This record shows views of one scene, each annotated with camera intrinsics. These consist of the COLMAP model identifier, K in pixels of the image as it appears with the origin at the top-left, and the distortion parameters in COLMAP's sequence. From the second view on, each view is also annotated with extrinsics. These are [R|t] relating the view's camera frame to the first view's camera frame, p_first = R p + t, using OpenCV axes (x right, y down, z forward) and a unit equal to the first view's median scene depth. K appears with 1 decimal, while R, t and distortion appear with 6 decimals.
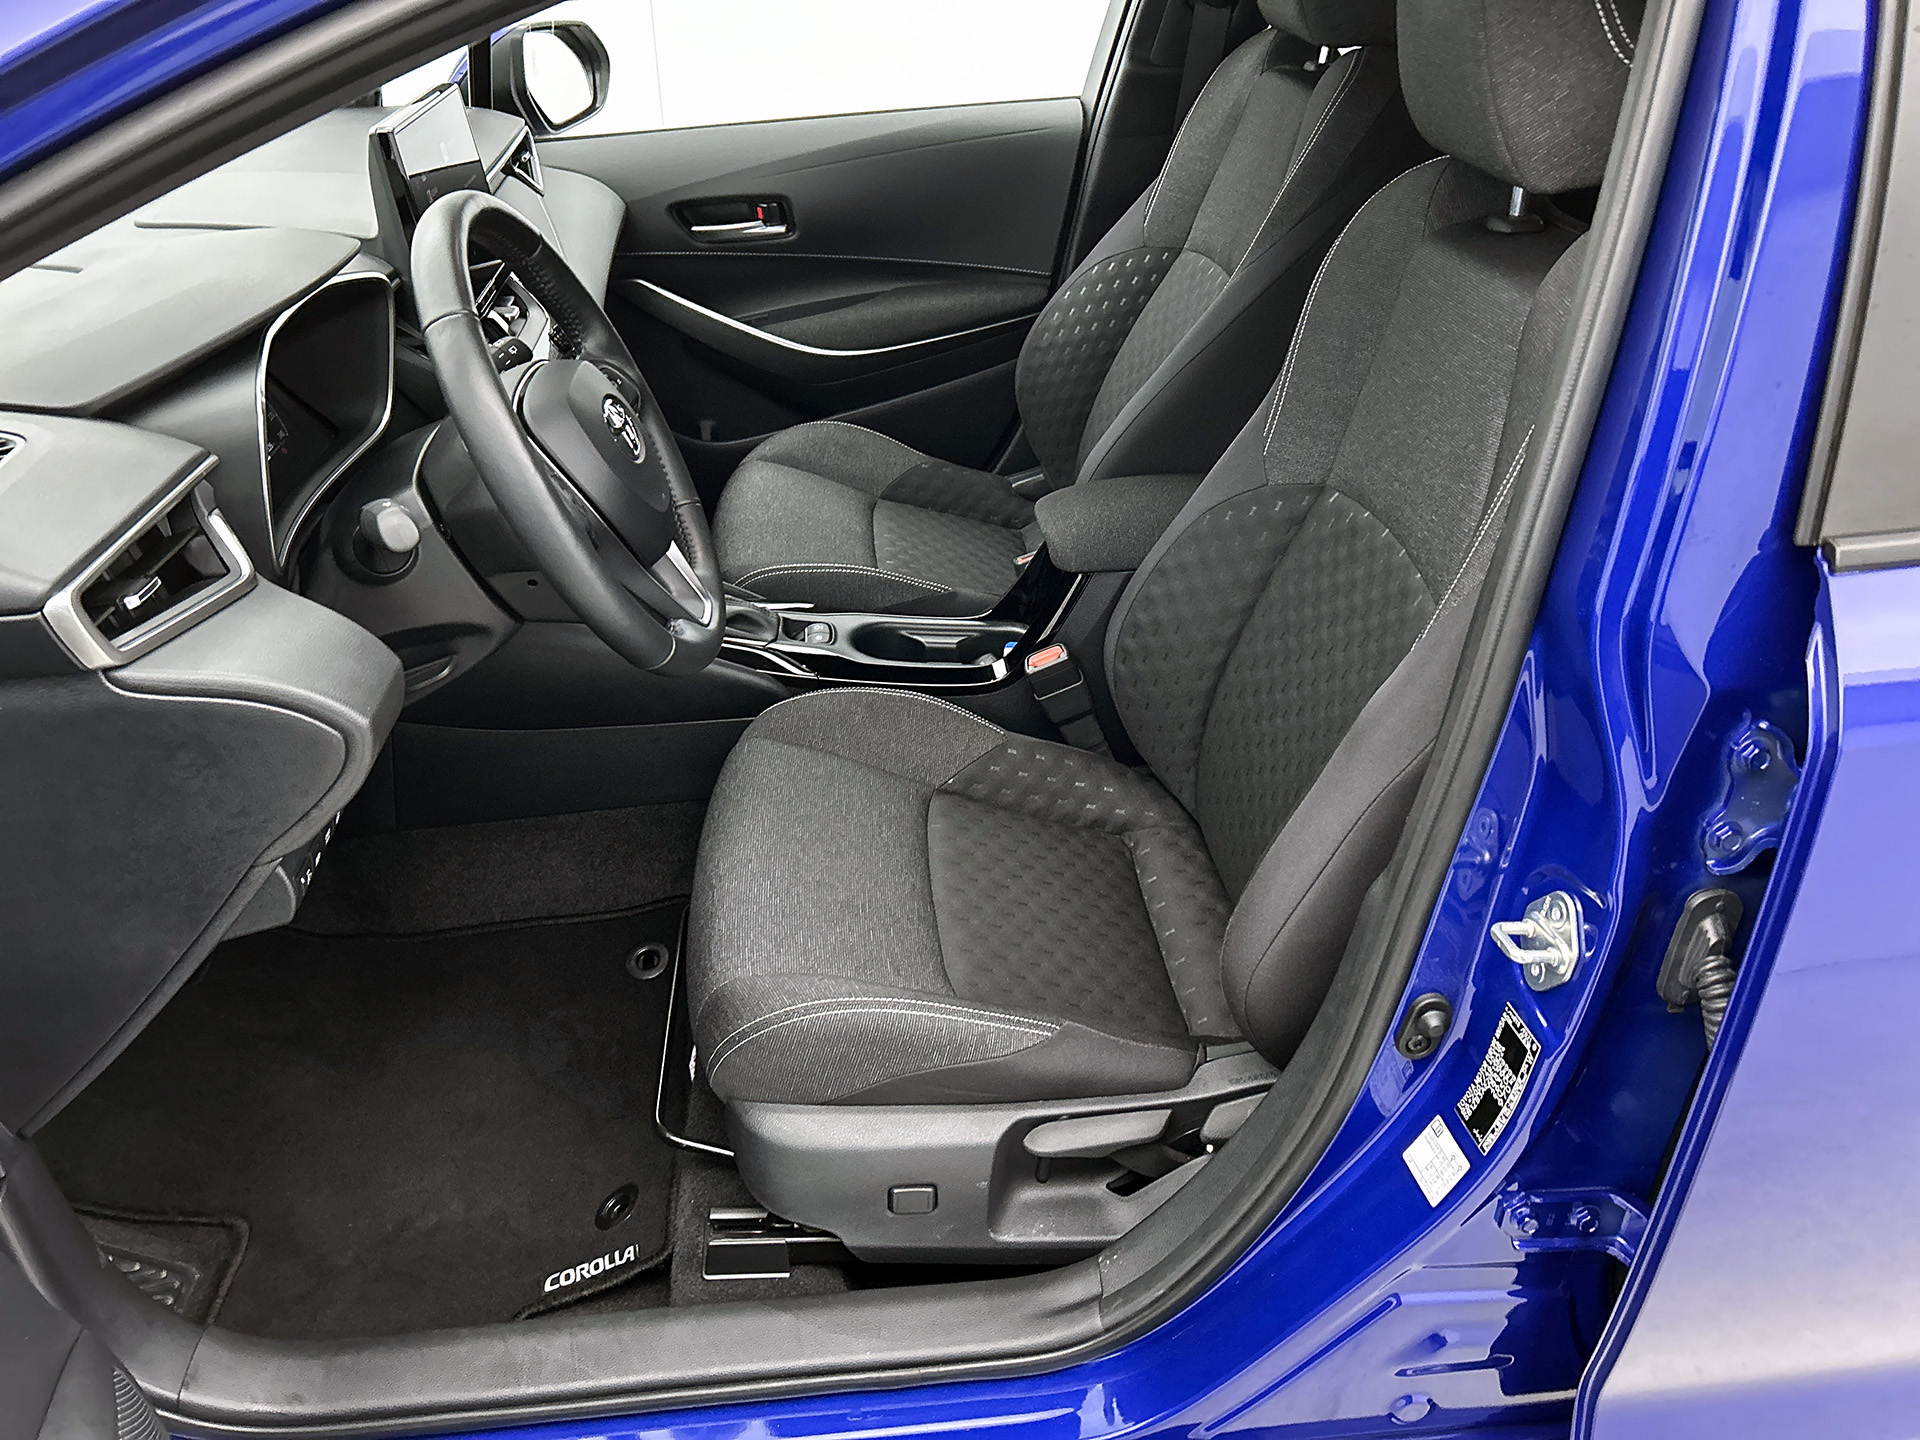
lens RADIAL K [[1474.6, 0, 977.8], [0, 1474.6, 708.7], [0, 0, 1]] dist [0.089108, -0.123669]
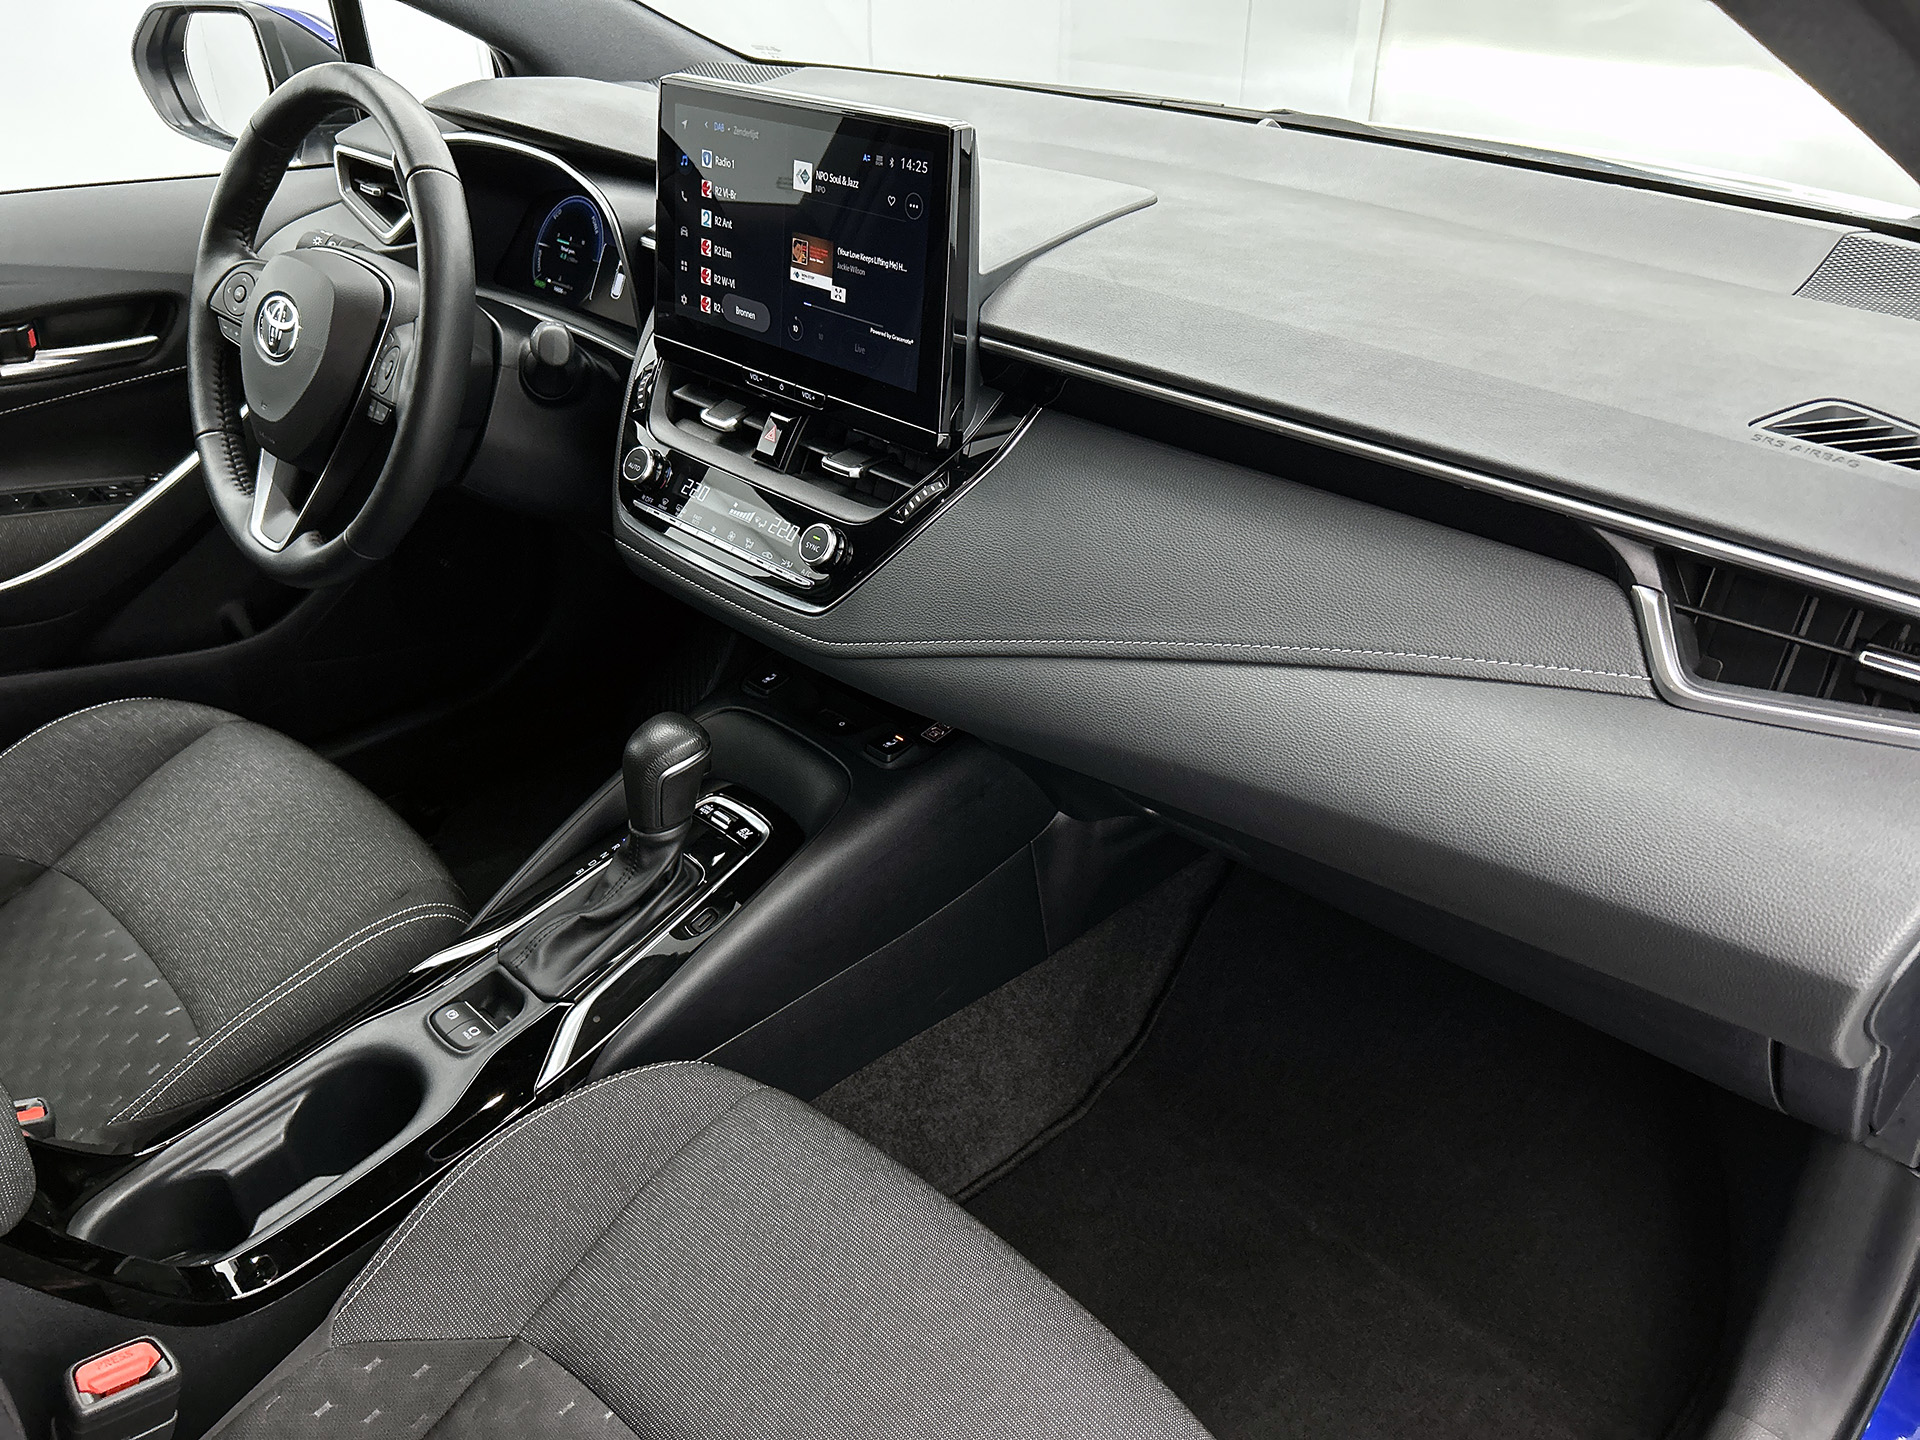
lens RADIAL K [[1439.9, 0, 961.3], [0, 1439.9, 722.6], [0, 0, 1]] dist [0.070377, -0.201173]
pose [[-0.772092, 0.343413, -0.534735, 0.007933], [-0.313434, 0.526197, 0.790491, -0.514967], [0.552840, 0.777936, -0.298636, 0.945361]]
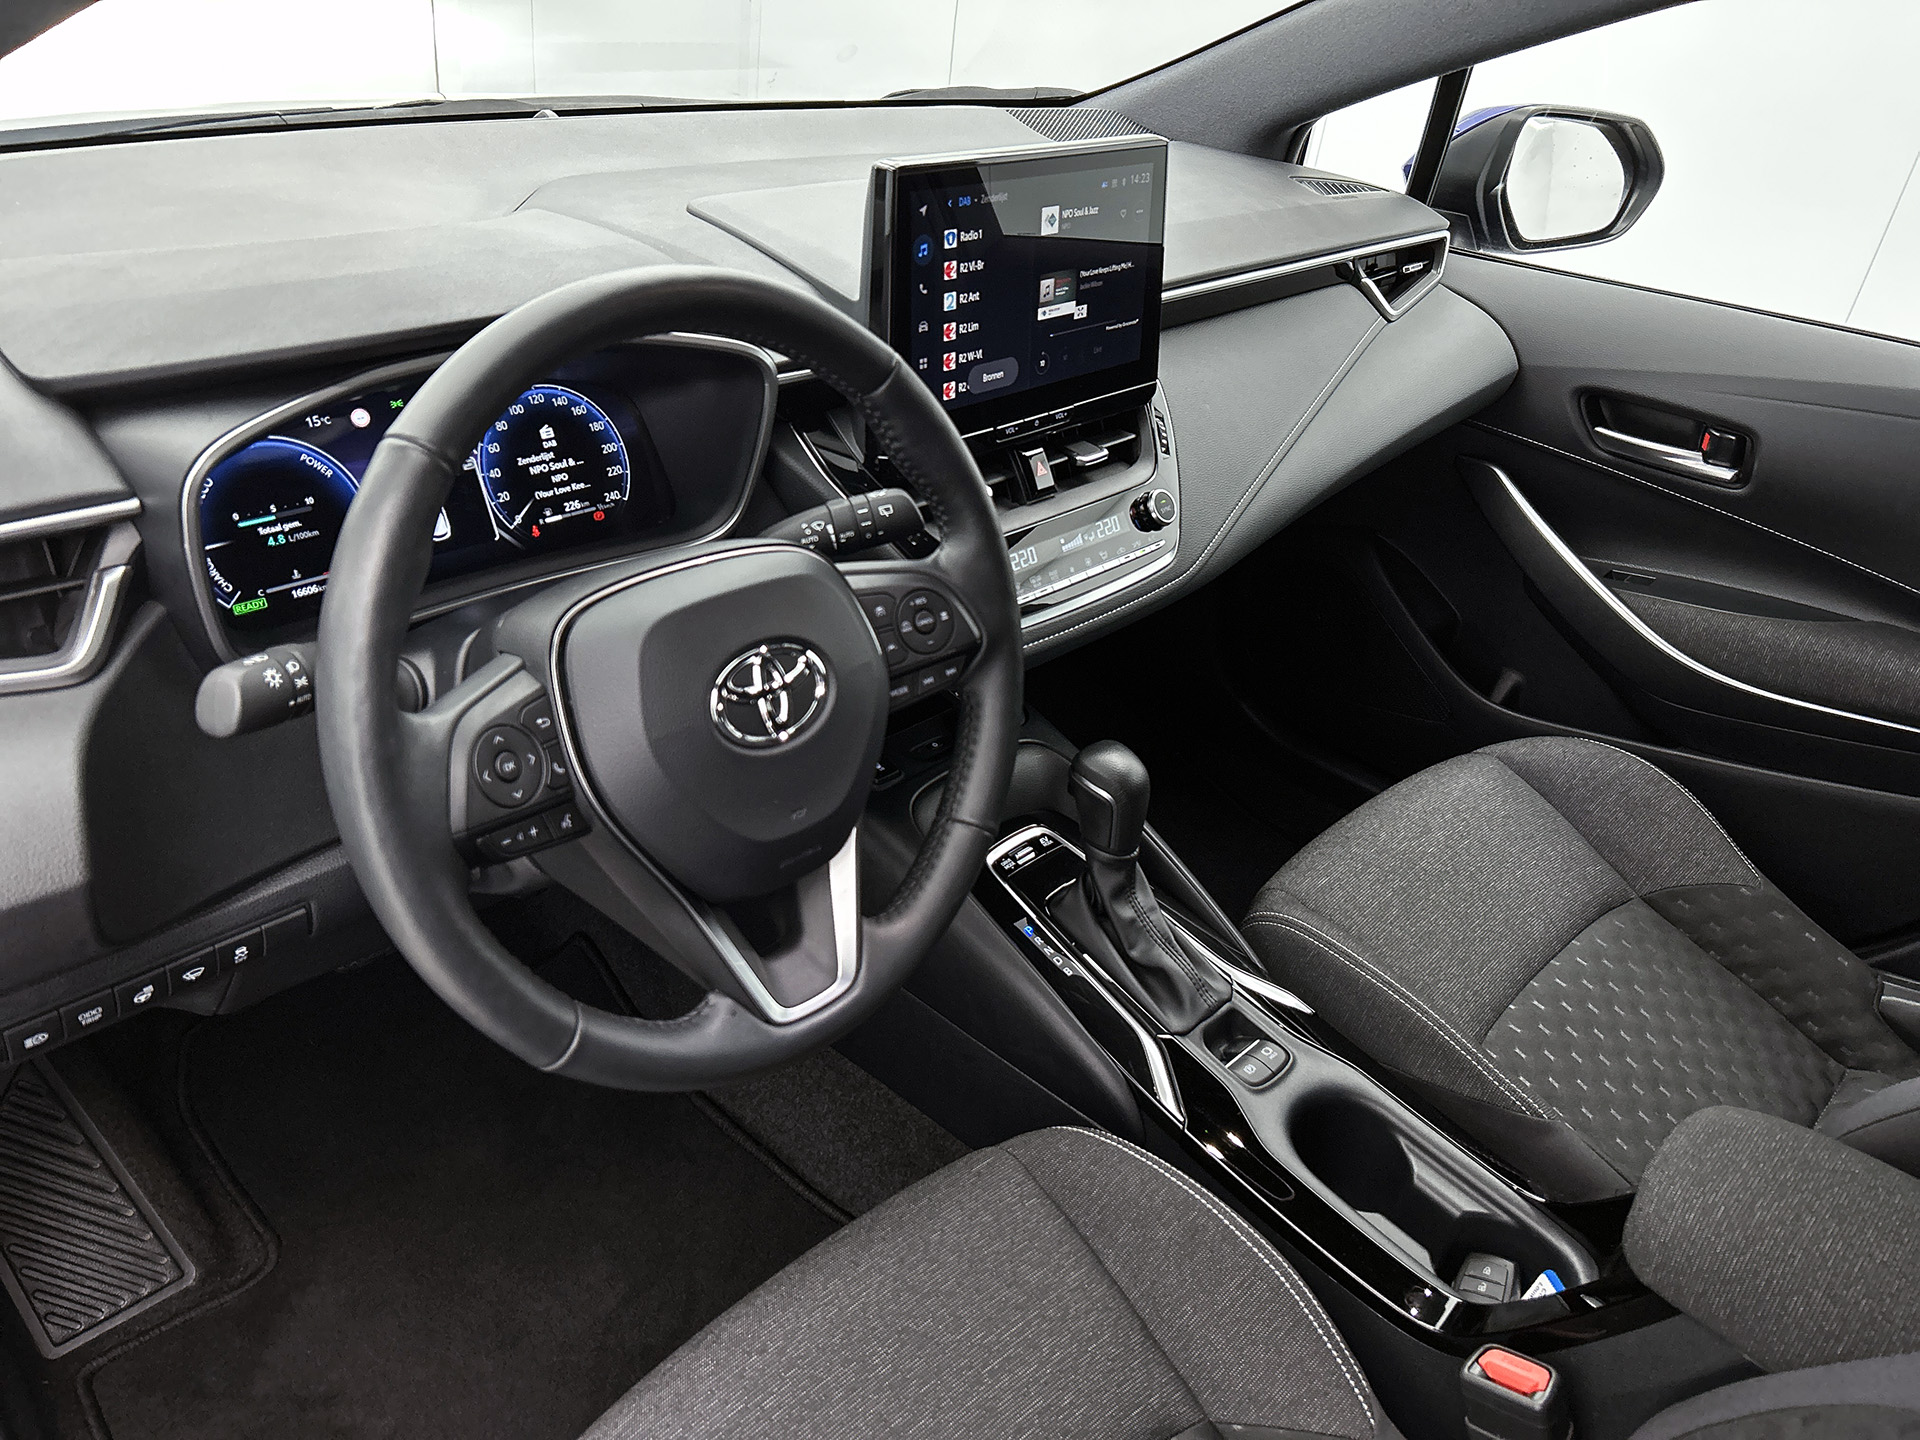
lens RADIAL K [[1438.6, 0, 965.9], [0, 1438.6, 731.2], [0, 0, 1]] dist [0.075613, -0.114495]
pose [[0.636629, 0.474772, -0.607696, 0.098704], [-0.481384, 0.860295, 0.167816, -0.172862], [0.602472, 0.185699, 0.776237, 0.325056]]
